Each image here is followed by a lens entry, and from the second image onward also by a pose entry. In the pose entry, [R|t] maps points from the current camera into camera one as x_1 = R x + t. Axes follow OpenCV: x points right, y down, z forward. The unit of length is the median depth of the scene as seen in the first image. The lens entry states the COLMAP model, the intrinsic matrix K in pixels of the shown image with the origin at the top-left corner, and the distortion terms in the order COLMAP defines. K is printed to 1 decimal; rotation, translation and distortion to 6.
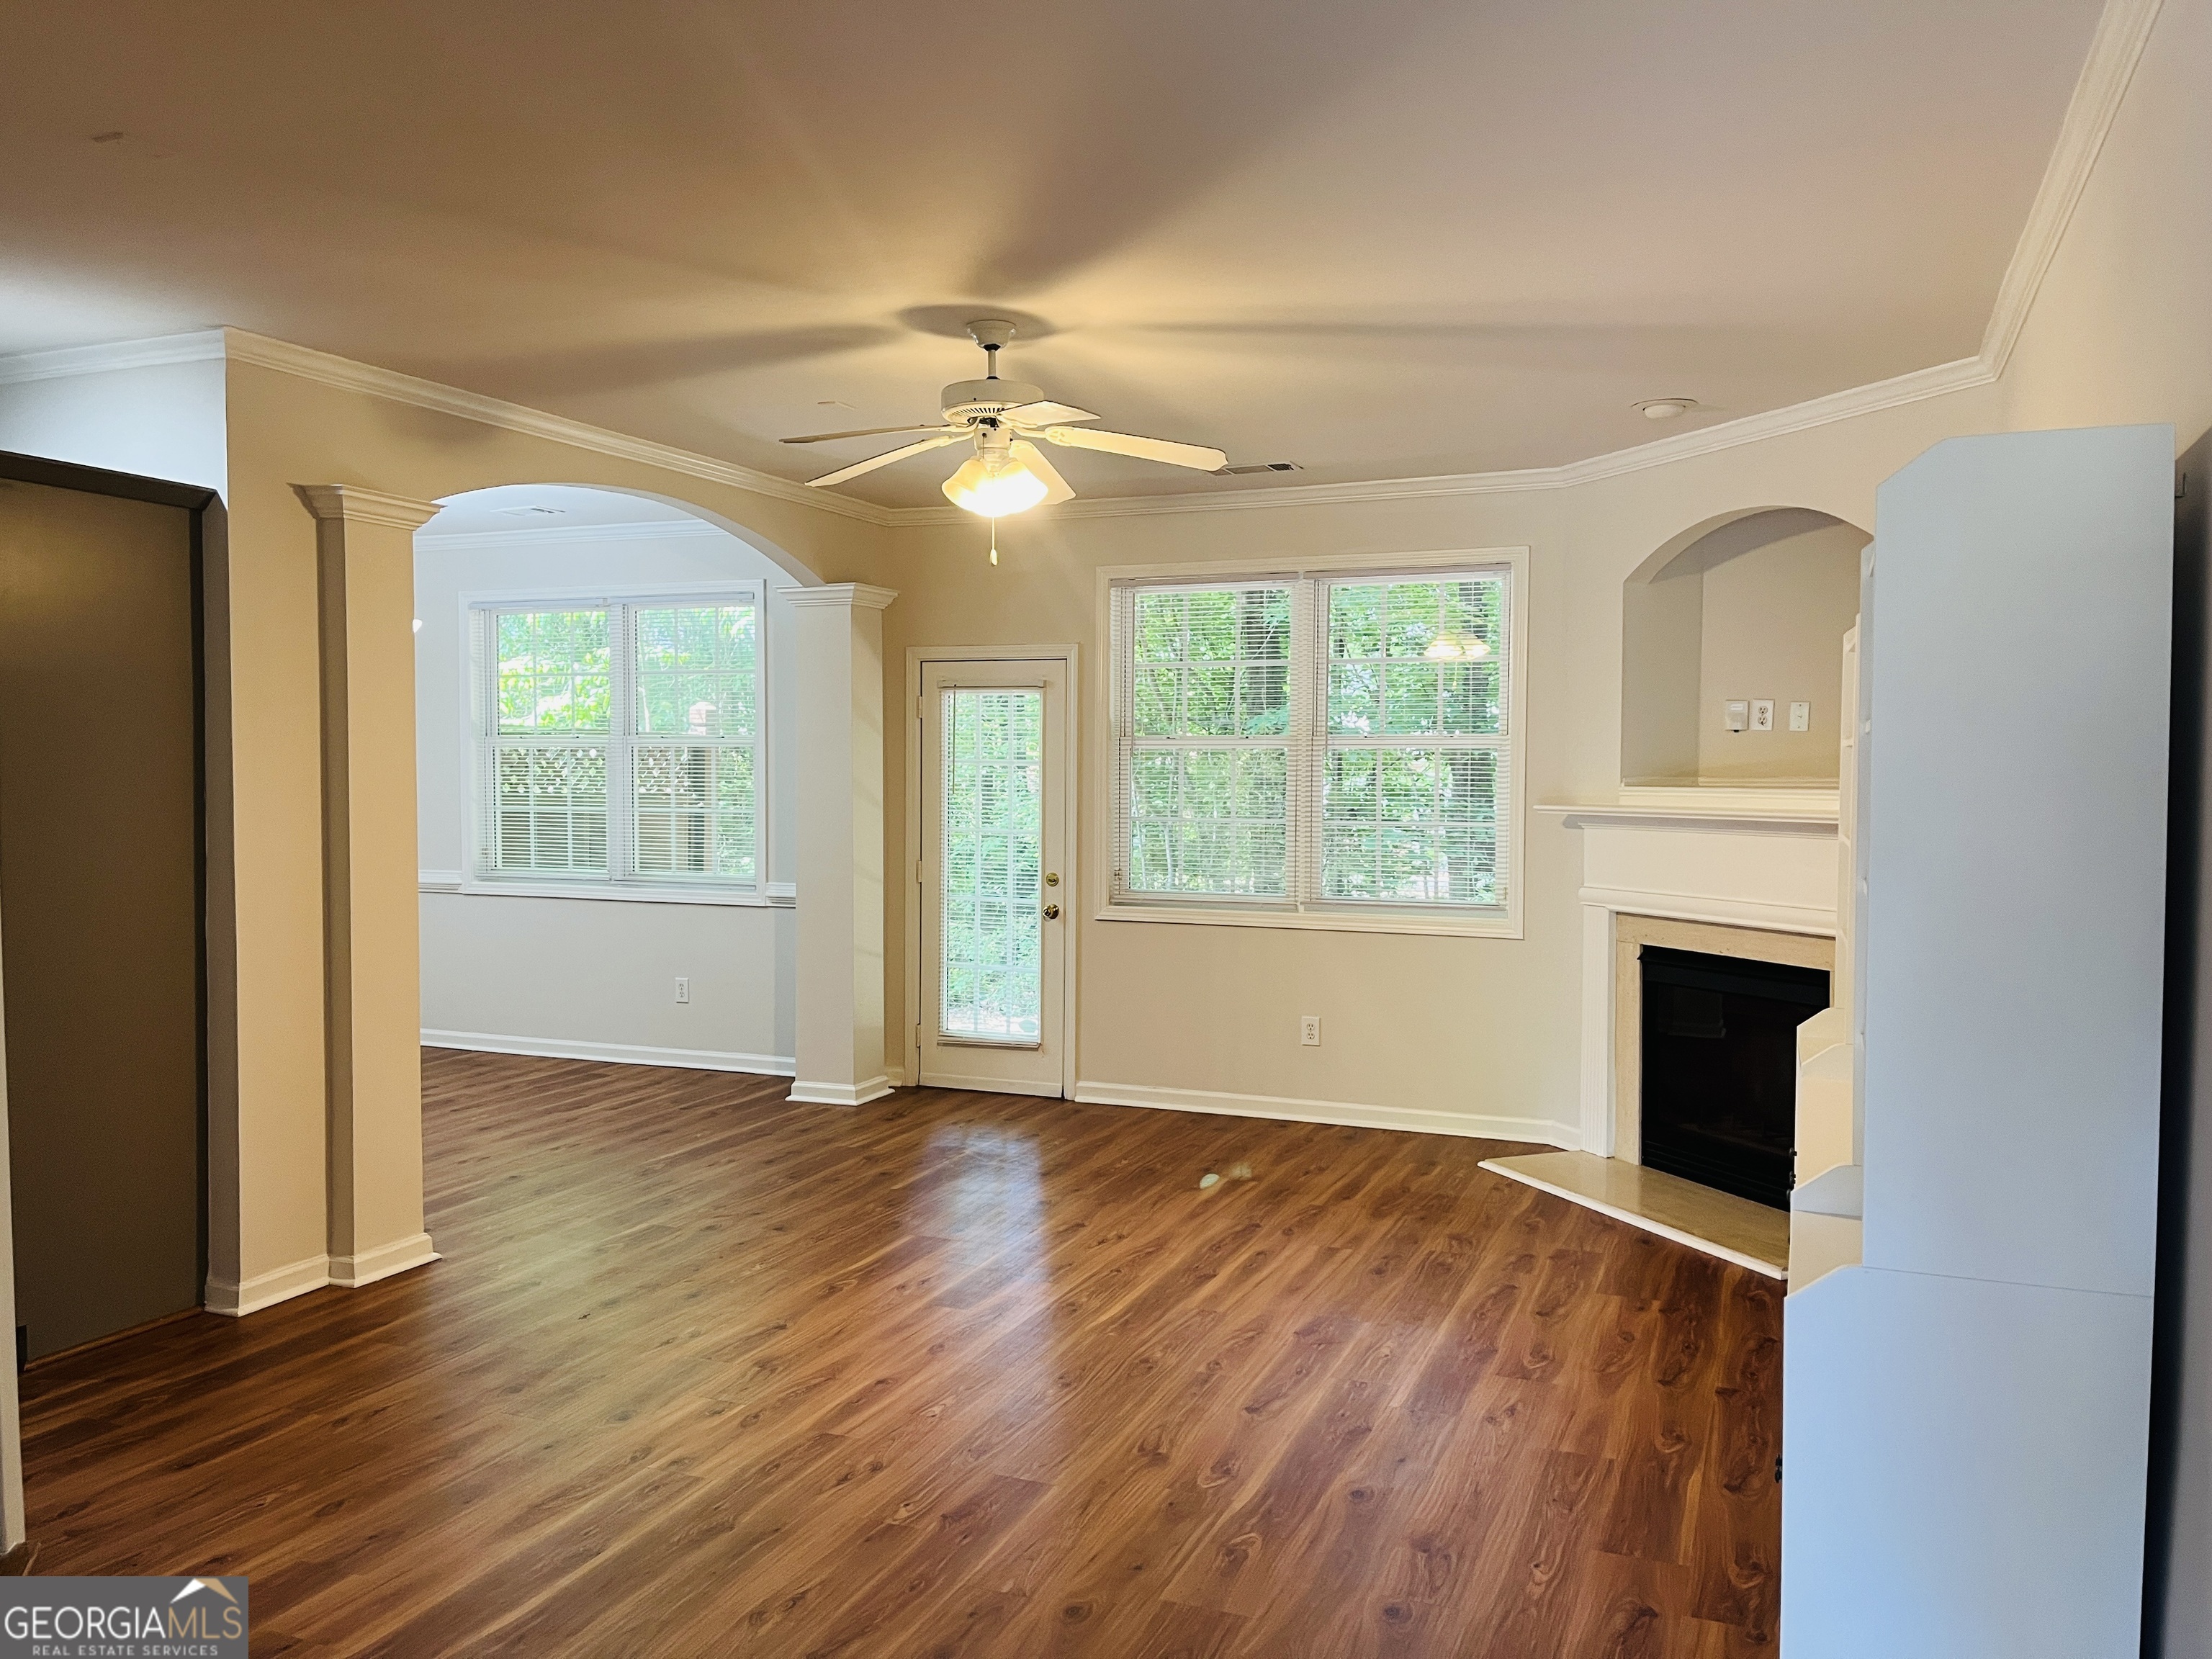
lens RADIAL K [[1685.2, 0, 1112.0], [0, 1685.2, 835.0], [0, 0, 1]] dist [0.054949, -0.056444]
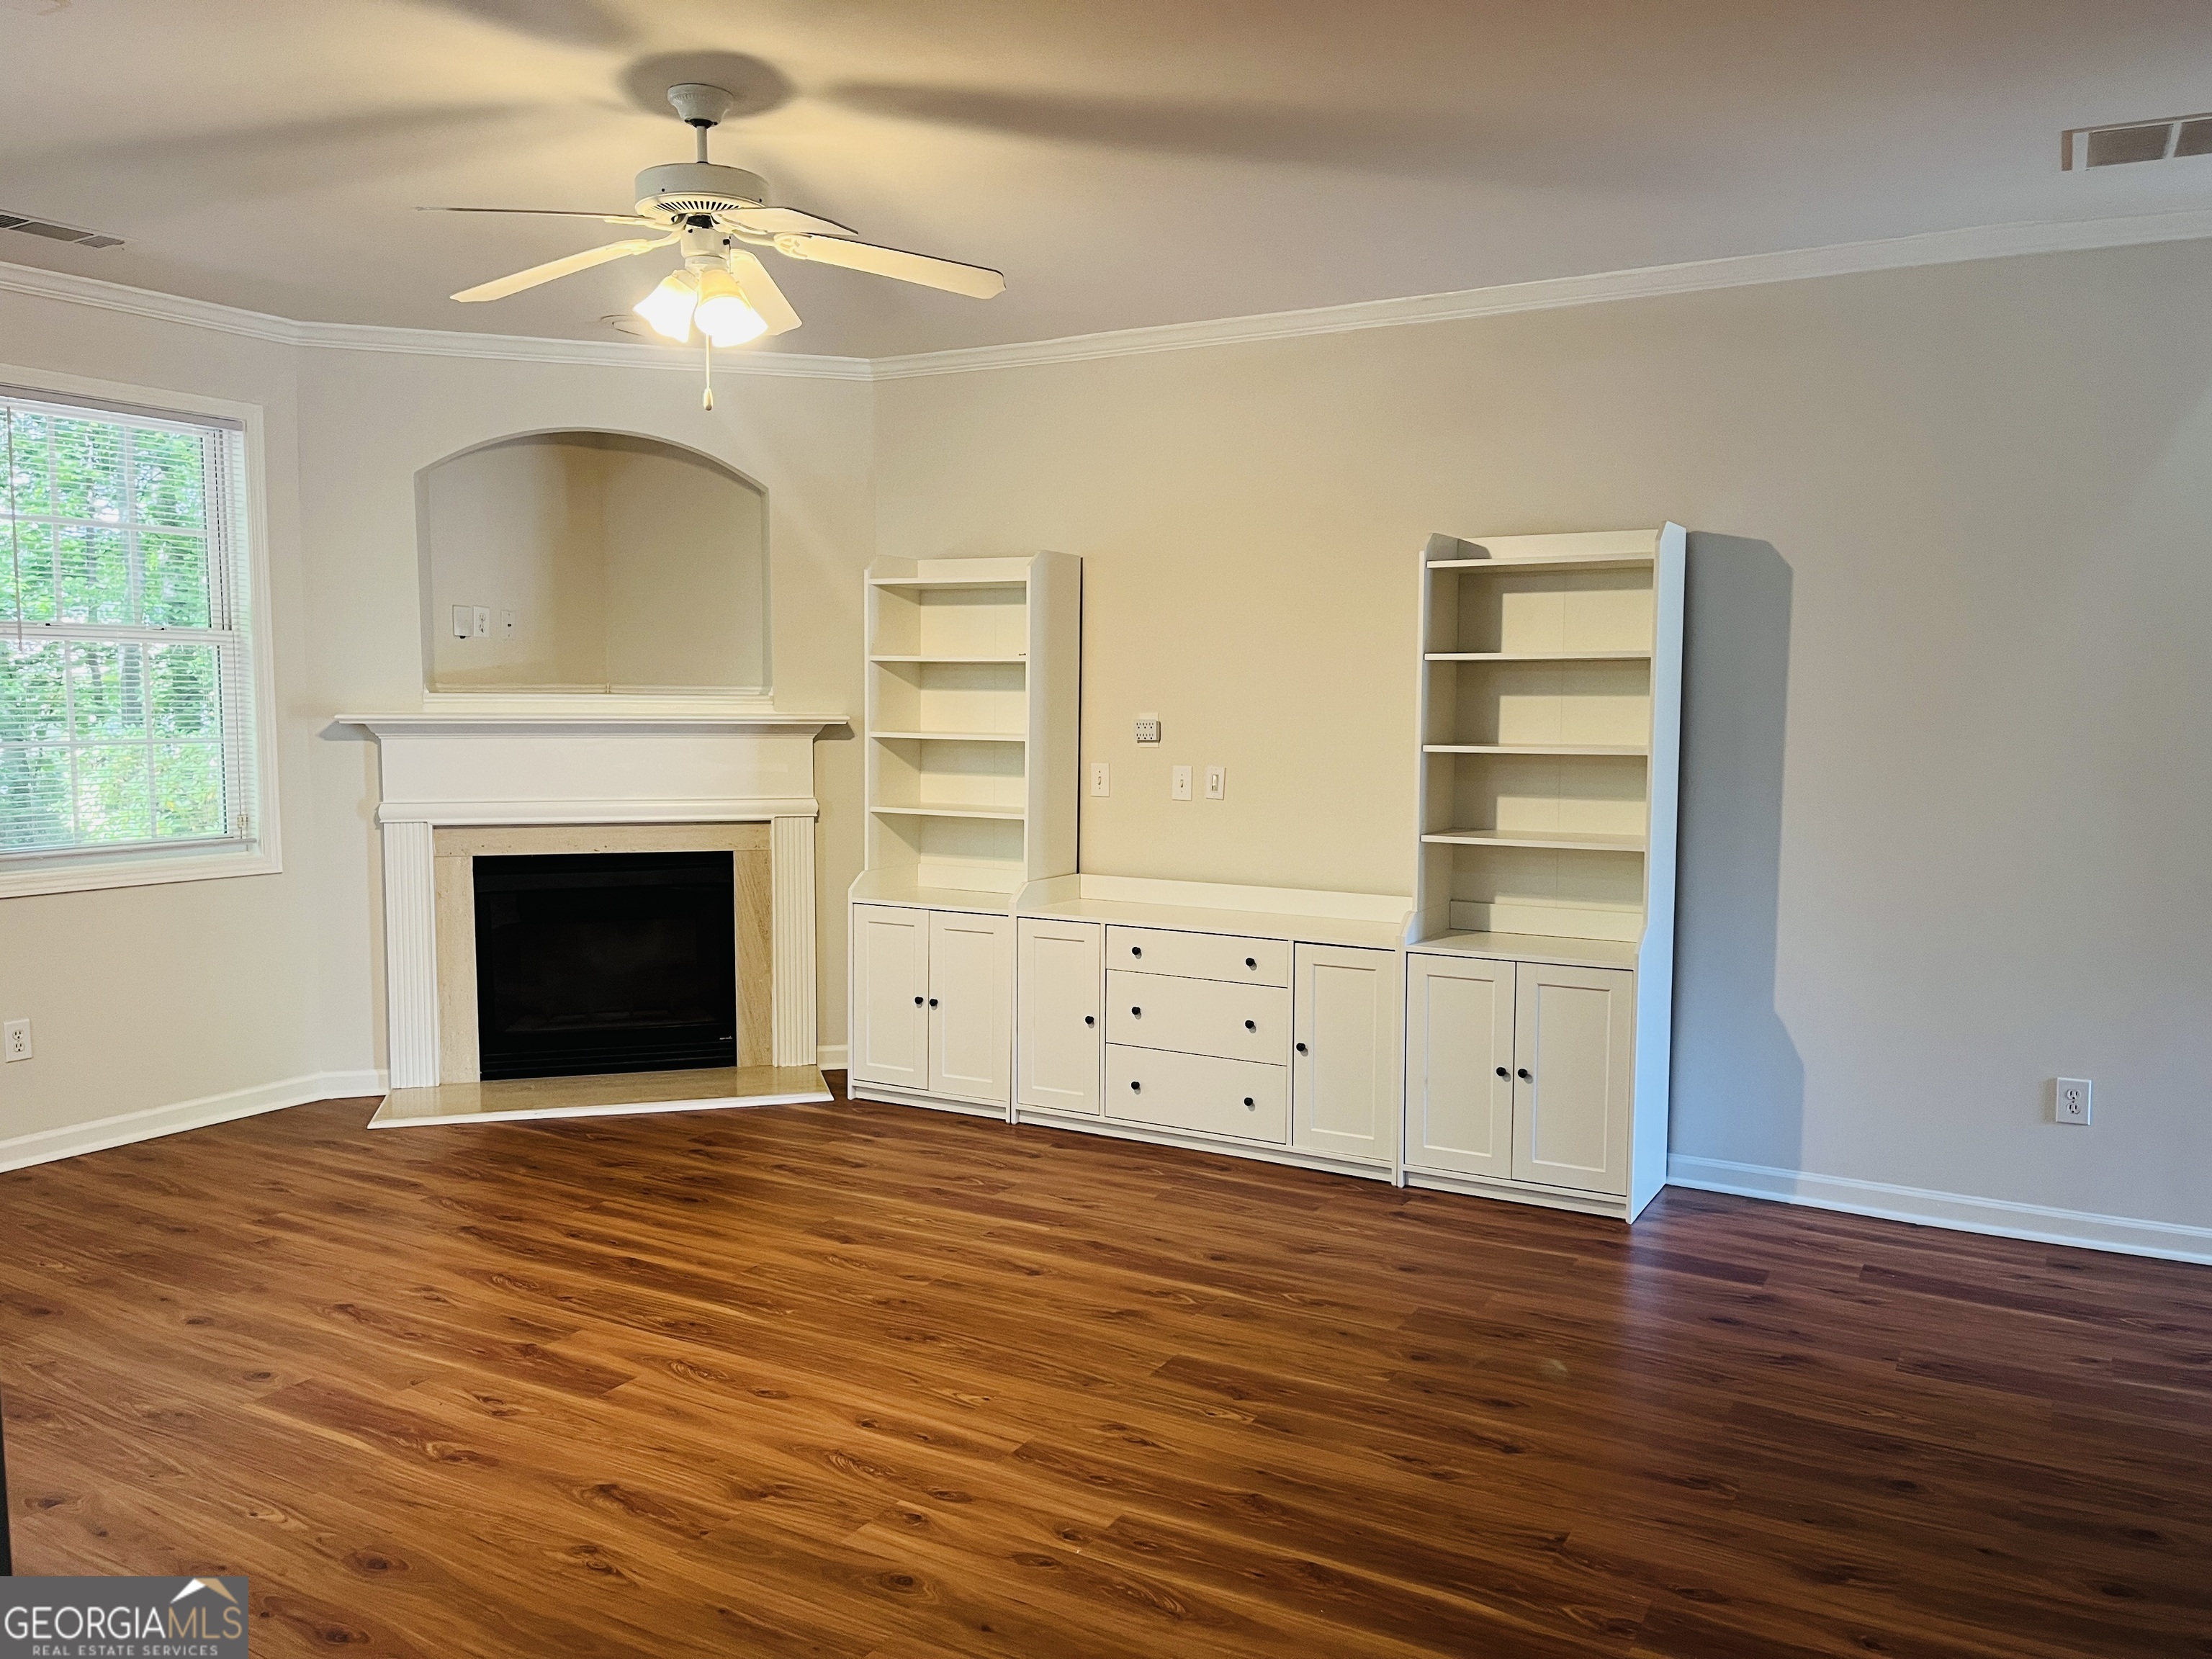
lens RADIAL K [[1685.2, 0, 1112.0], [0, 1685.2, 829.5], [0, 0, 1]] dist [0.054949, -0.056444]
pose [[0.119995, -0.083690, 0.989241, -0.725048], [0.031976, 0.996249, 0.080404, -0.020740], [-0.992259, 0.021984, 0.122221, 0.618626]]
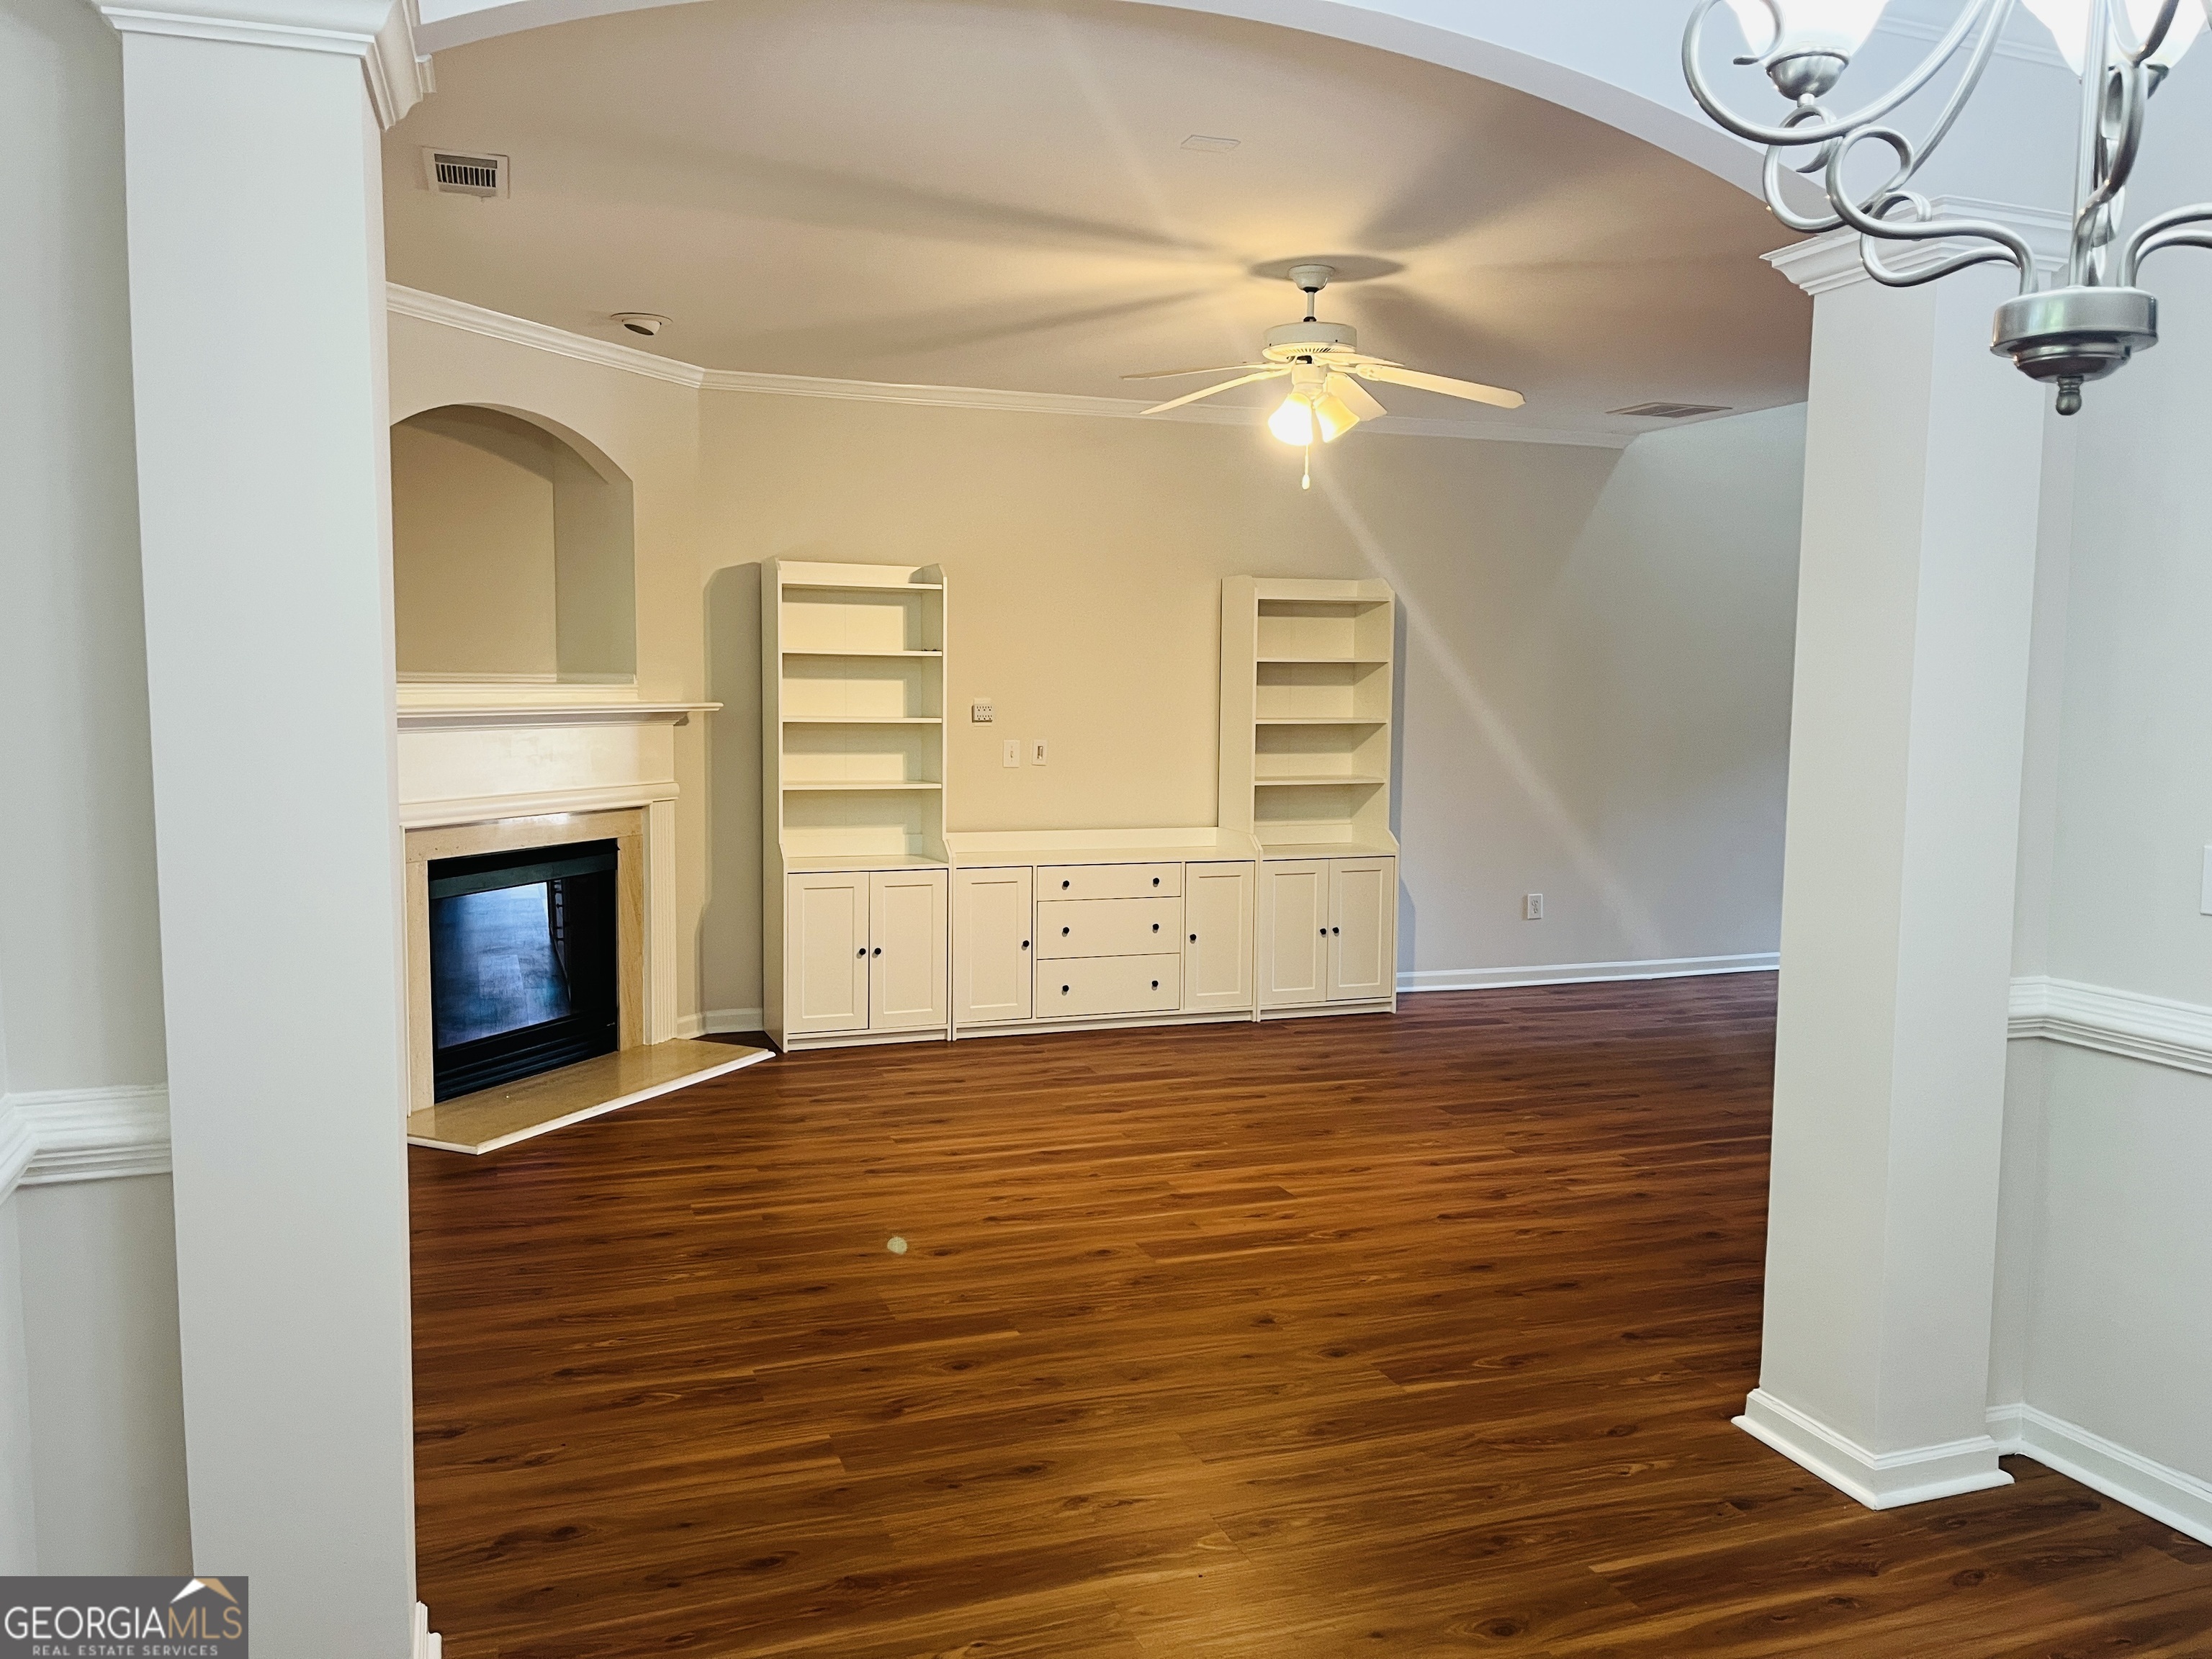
lens RADIAL K [[1685.2, 0, 1089.1], [0, 1685.2, 814.7], [0, 0, 1]] dist [0.054949, -0.056444]
pose [[-0.673330, -0.069072, 0.736109, -0.694517], [0.016940, 0.993924, 0.108760, -0.061204], [-0.739148, 0.085701, -0.668068, 1.601494]]
